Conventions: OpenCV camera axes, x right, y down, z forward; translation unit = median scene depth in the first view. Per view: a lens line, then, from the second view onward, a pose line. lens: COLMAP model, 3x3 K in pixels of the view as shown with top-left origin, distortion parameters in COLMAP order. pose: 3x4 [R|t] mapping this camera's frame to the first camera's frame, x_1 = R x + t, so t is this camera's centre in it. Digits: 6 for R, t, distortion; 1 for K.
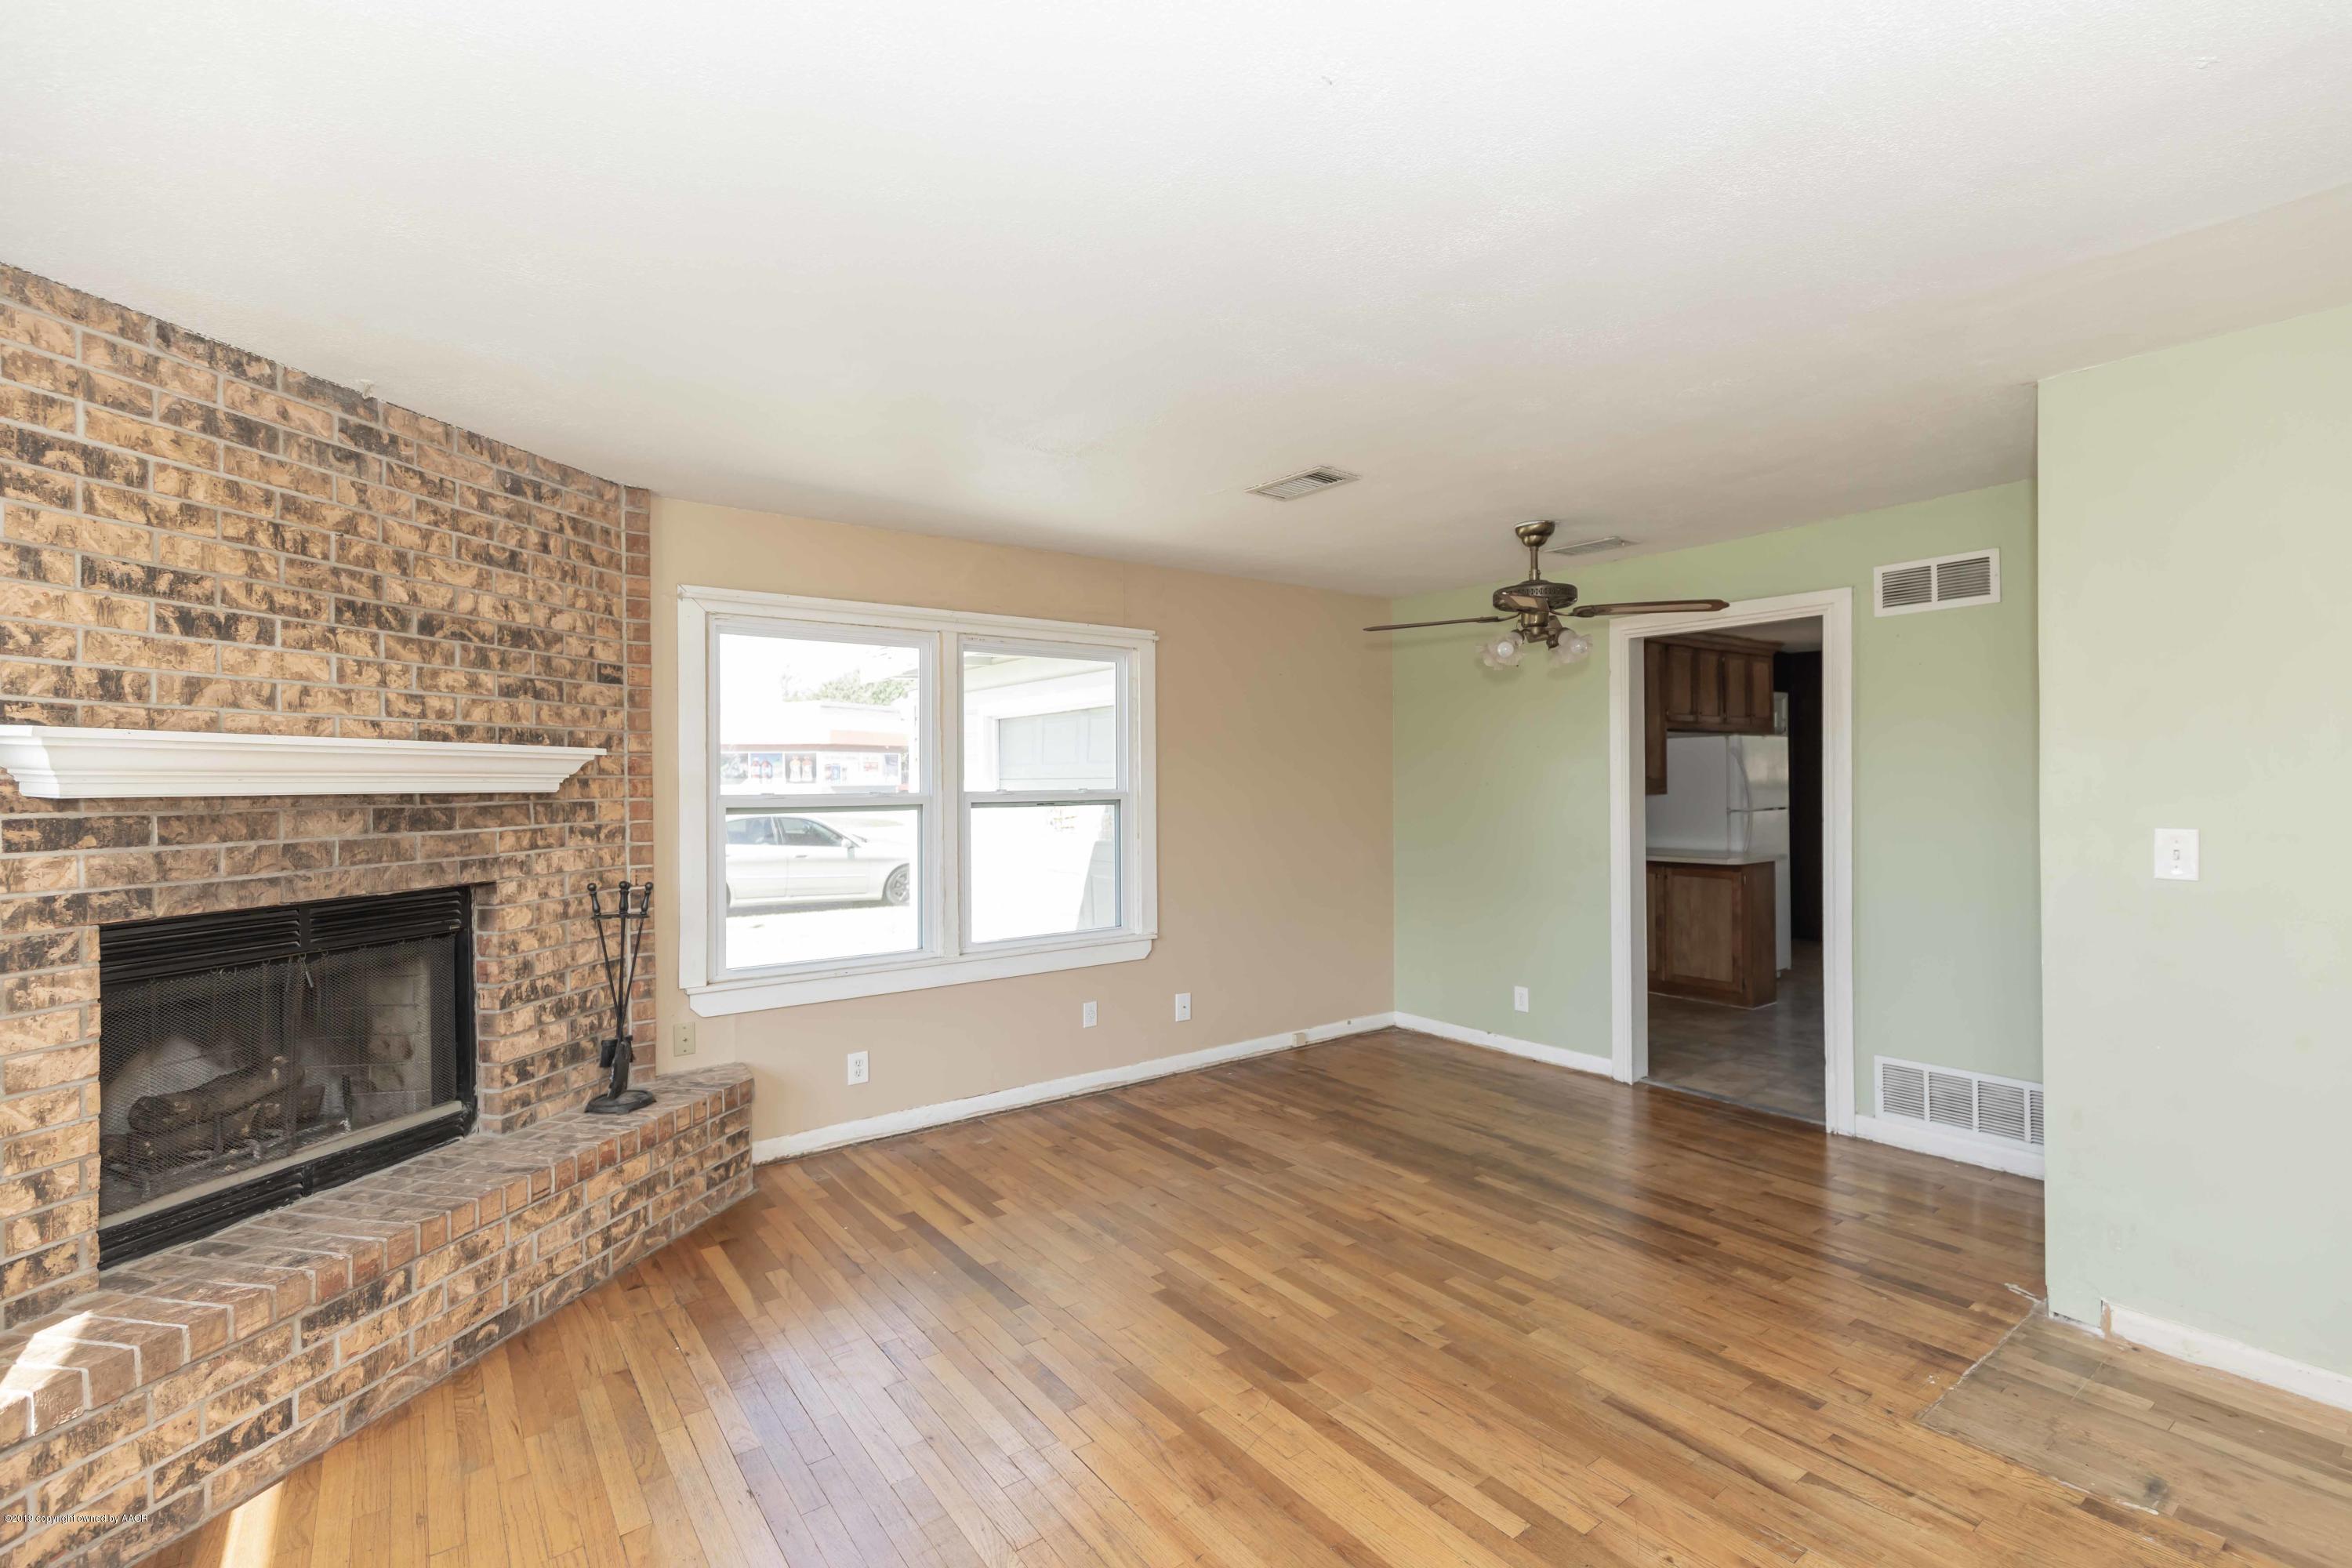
lens RADIAL K [[1054.3, 0, 1184.9], [0, 1054.3, 779.3], [0, 0, 1]] dist [0.001375, 0.000438]
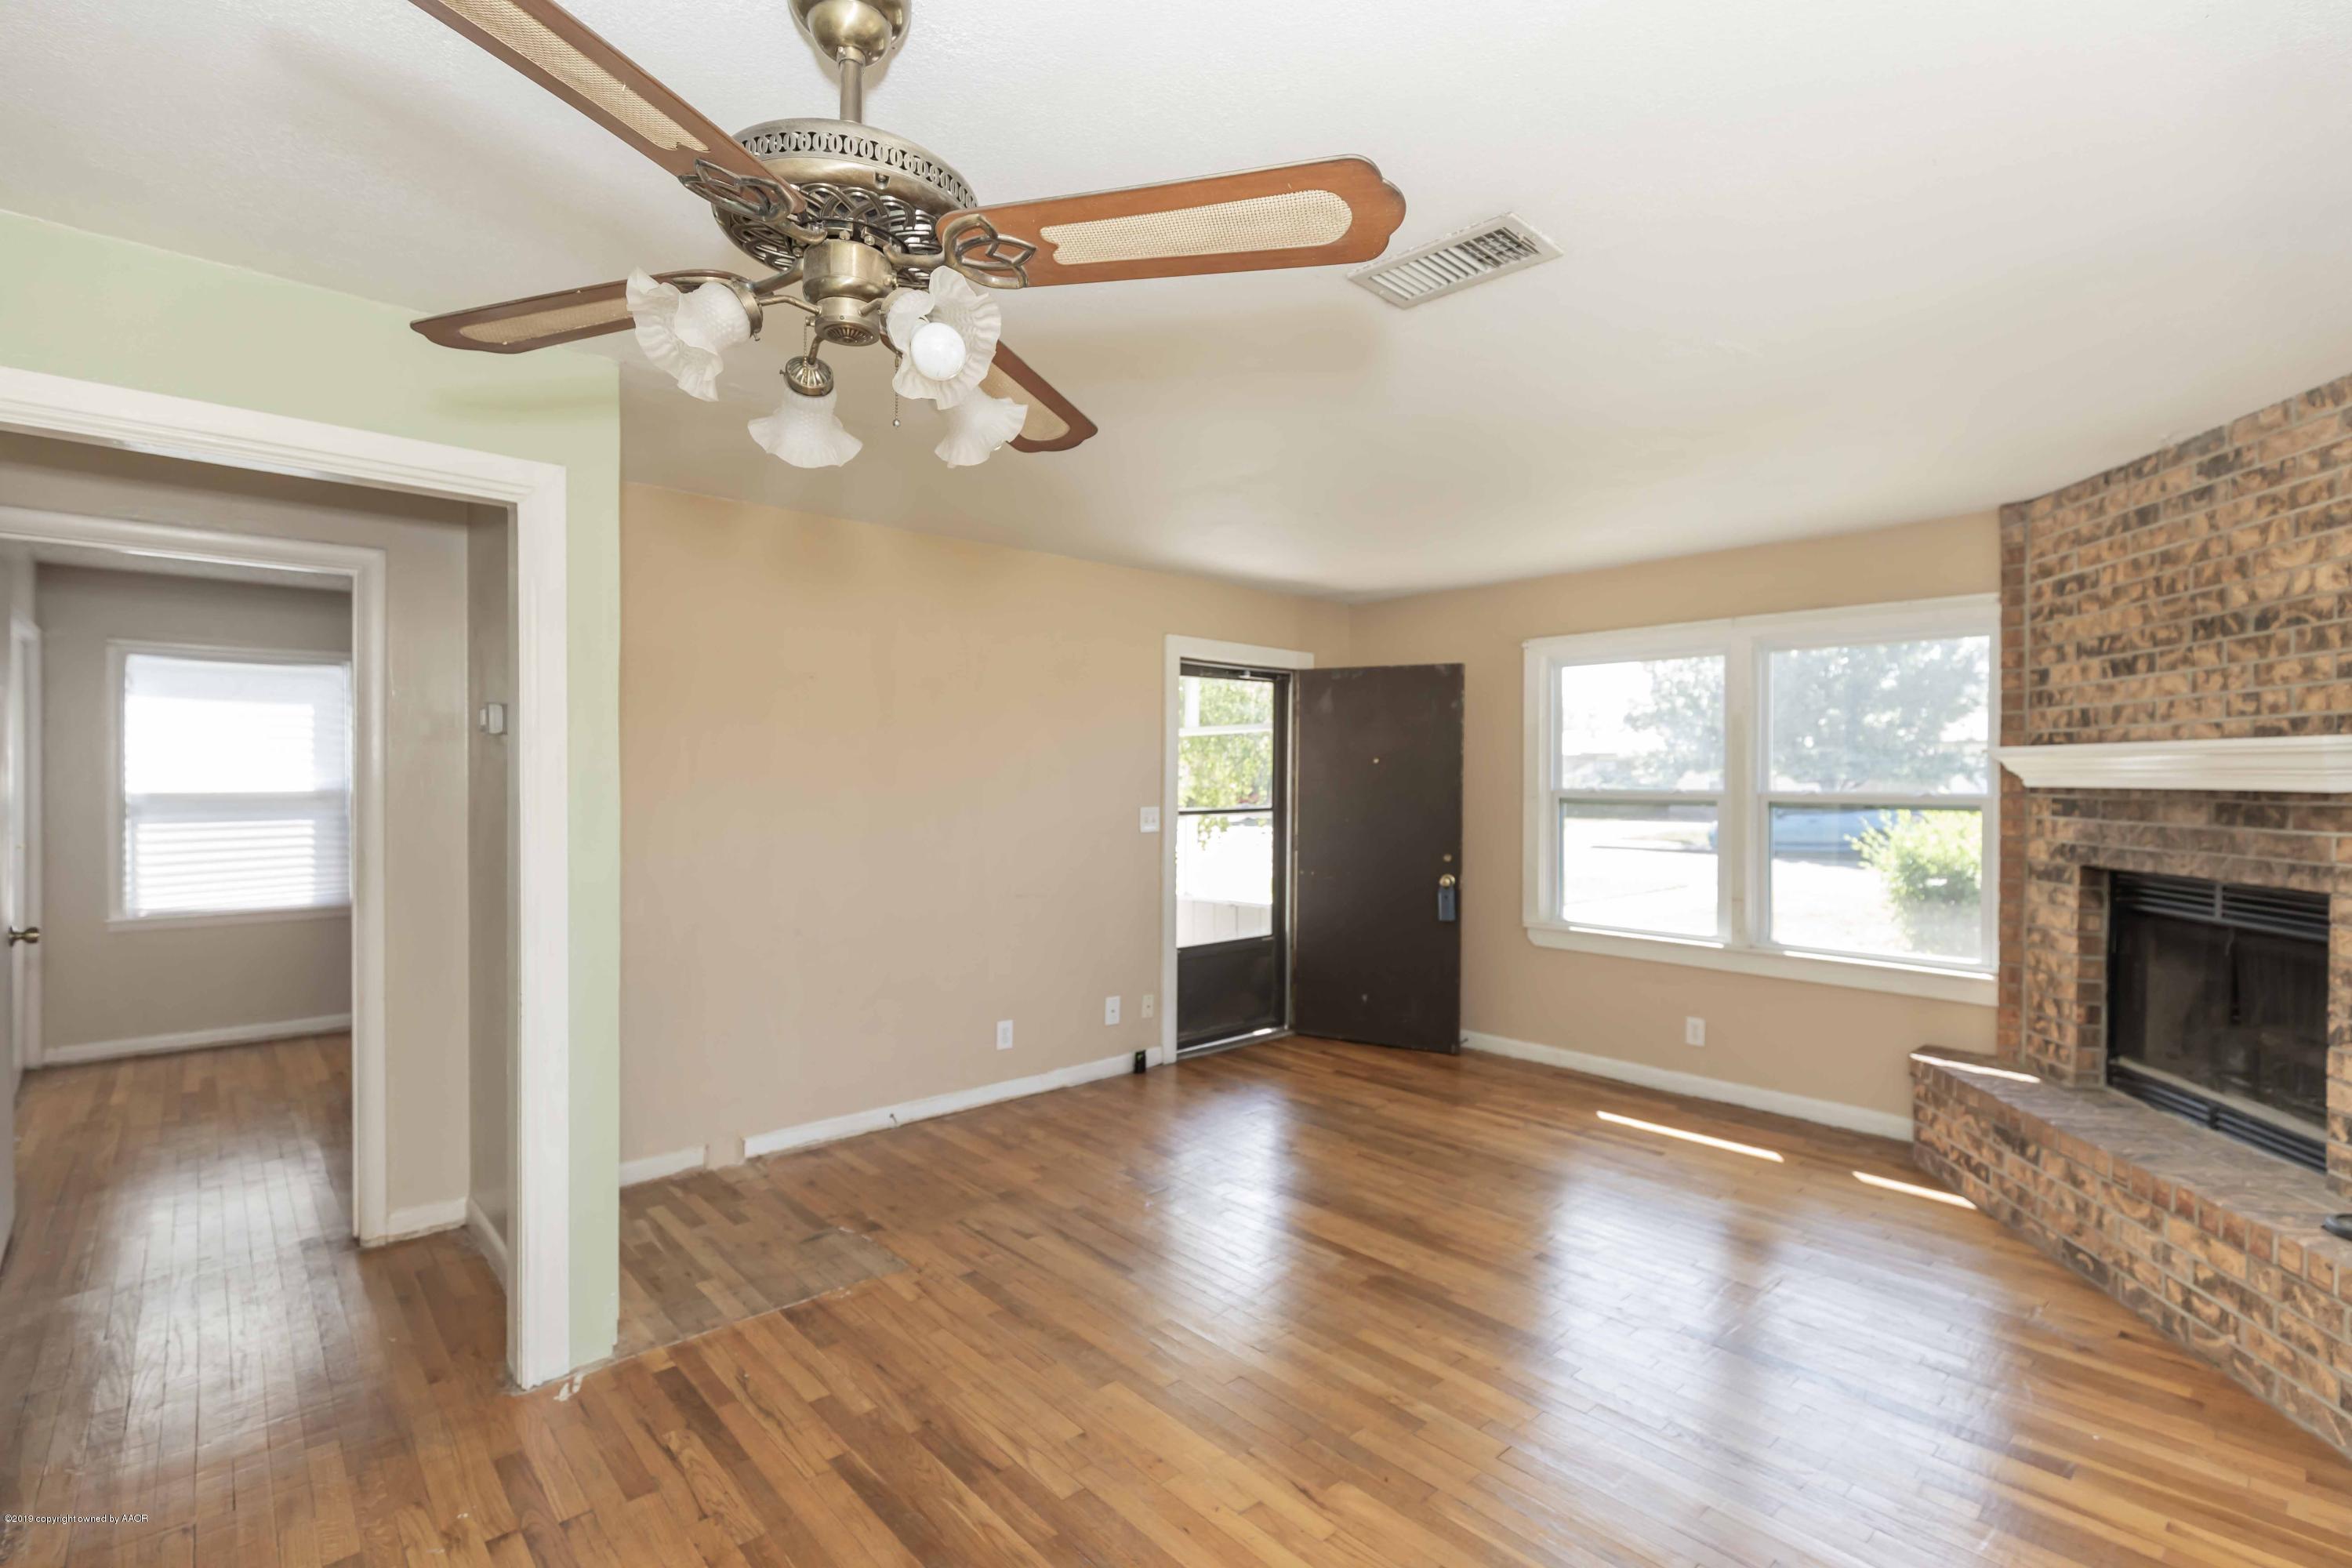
lens RADIAL K [[1080.2, 0, 1176.0], [0, 1080.2, 784.0], [0, 0, 1]] dist [0.001626, 0.000289]
pose [[-0.996510, 0.003912, -0.083383, 0.403193], [0.003320, 0.999968, 0.007228, -0.003220], [0.083409, 0.006926, -0.996491, 2.028698]]
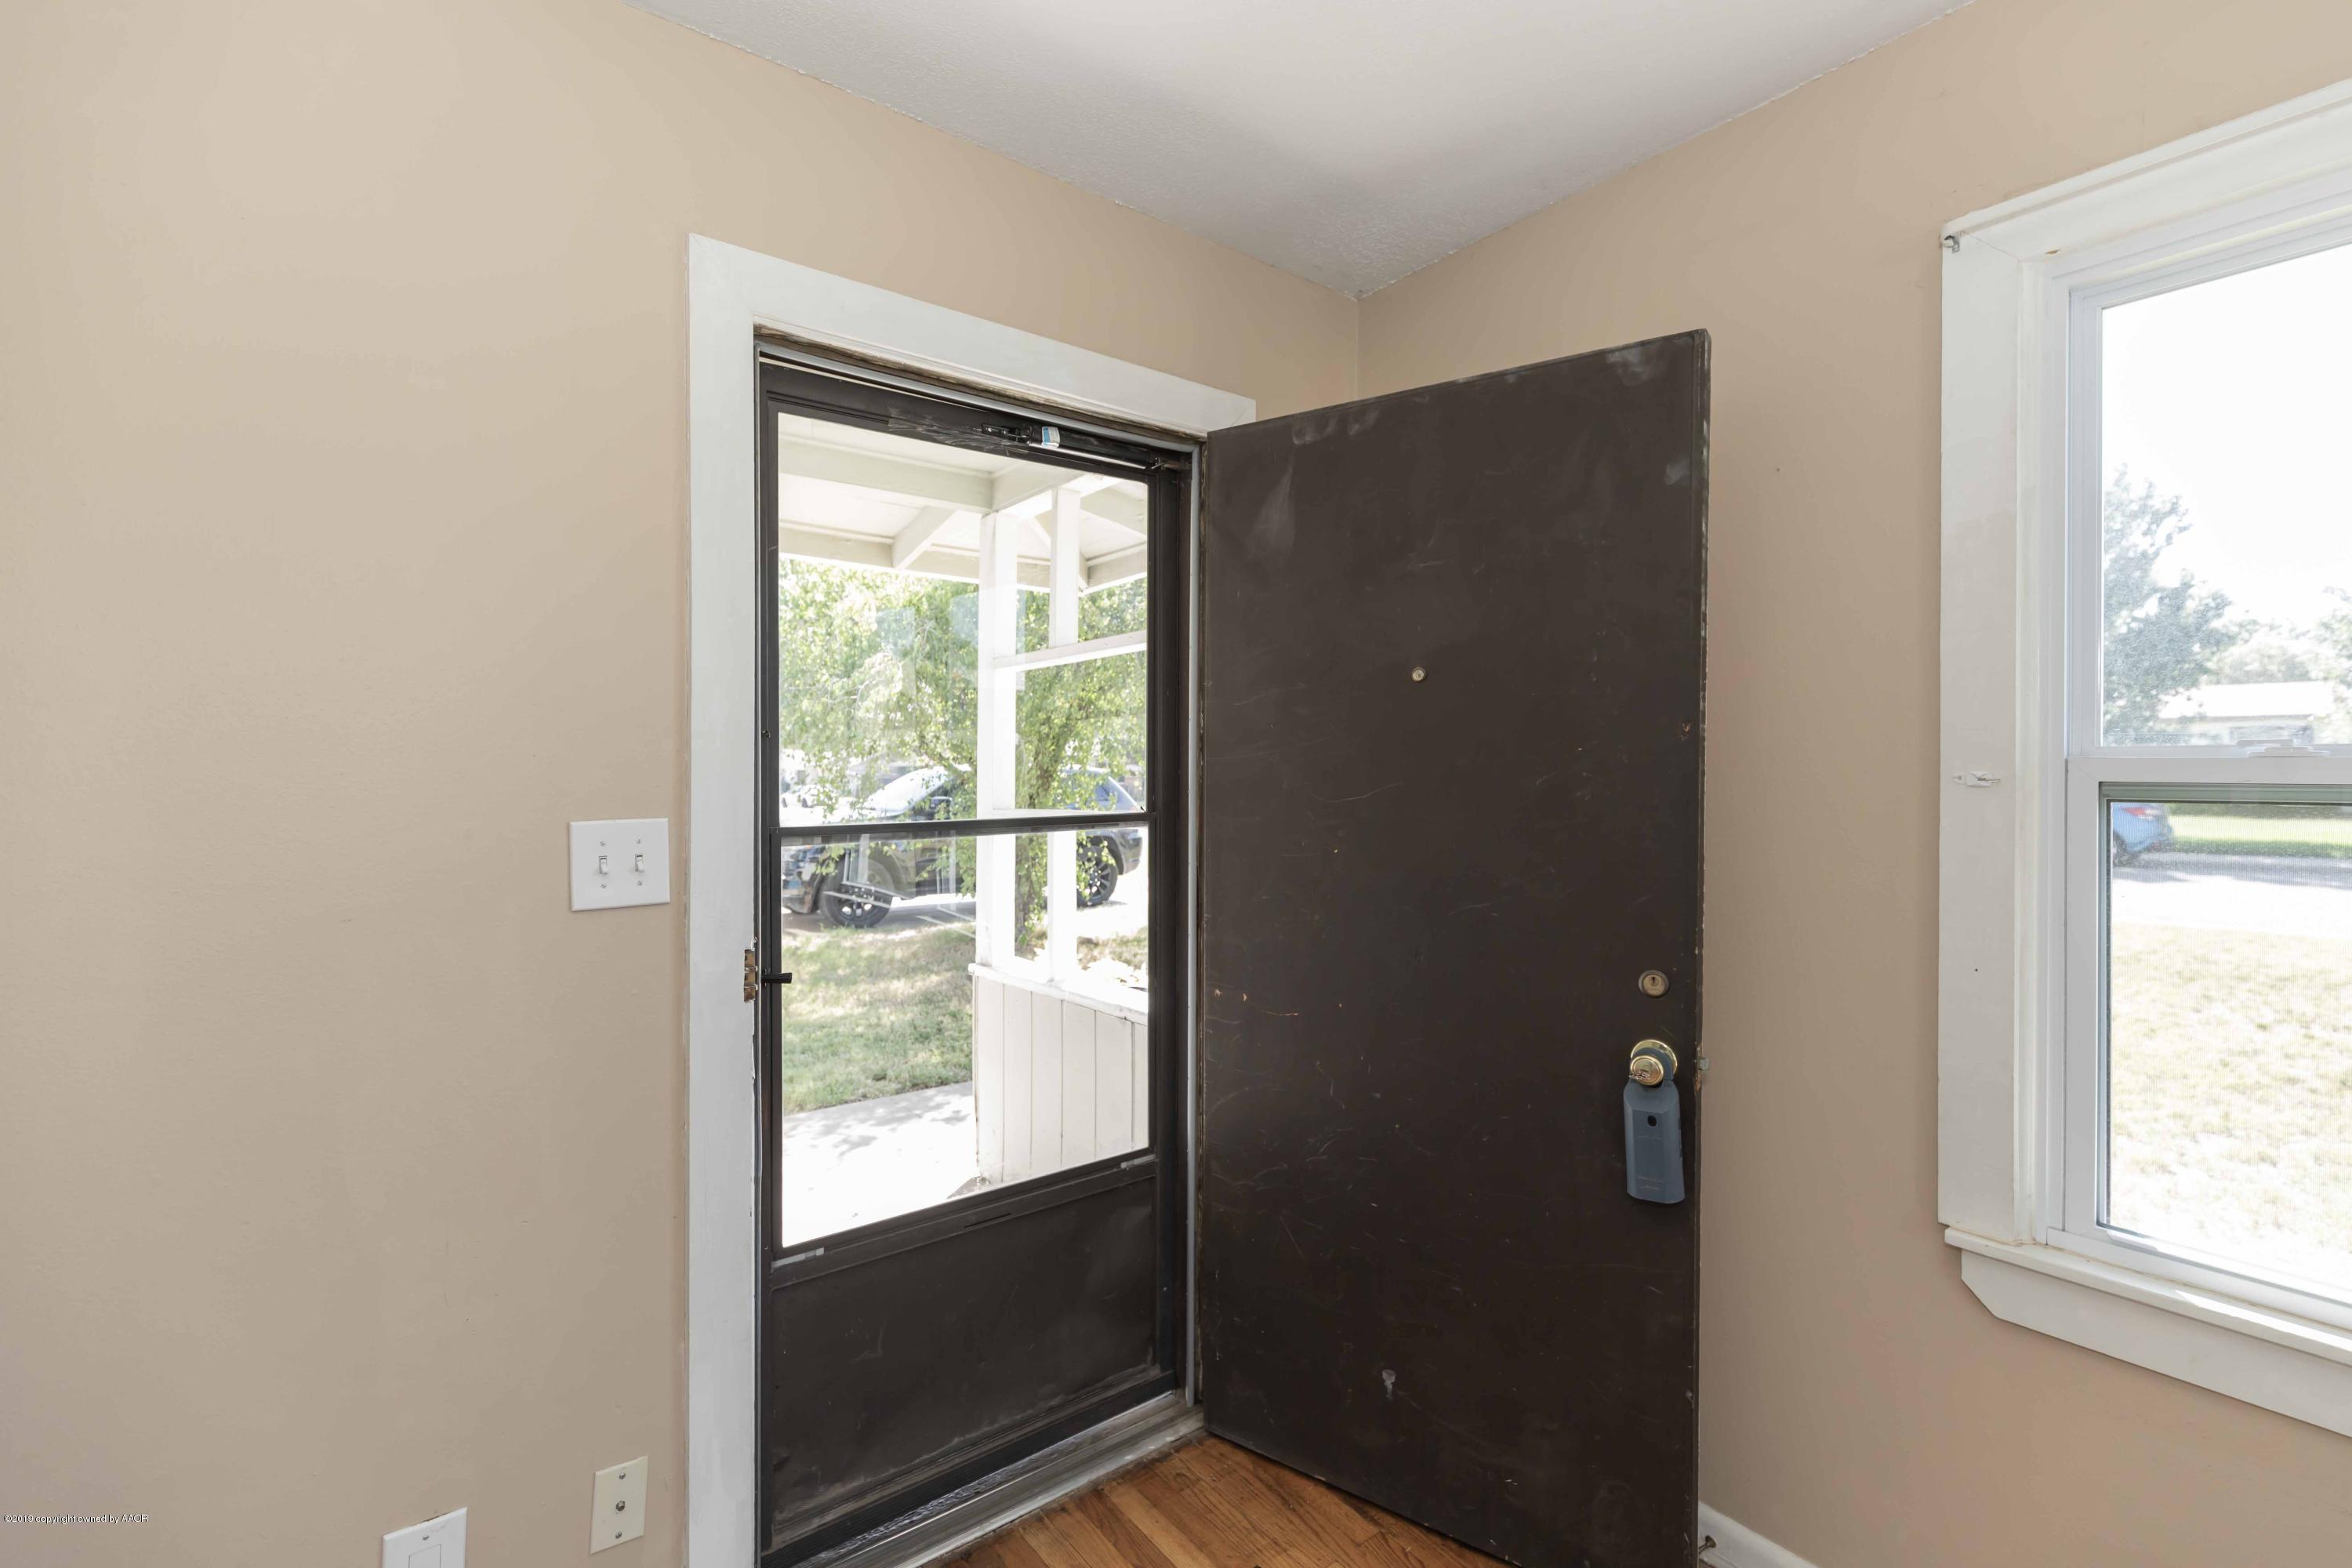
lens RADIAL K [[1054.3, 0, 1184.9], [0, 1054.3, 779.3], [0, 0, 1]] dist [0.001375, 0.000438]
pose [[-0.999929, 0.008967, -0.007791, 0.336686], [0.008898, 0.999921, 0.008894, 0.001923], [0.007870, 0.008824, -0.999930, 1.802639]]
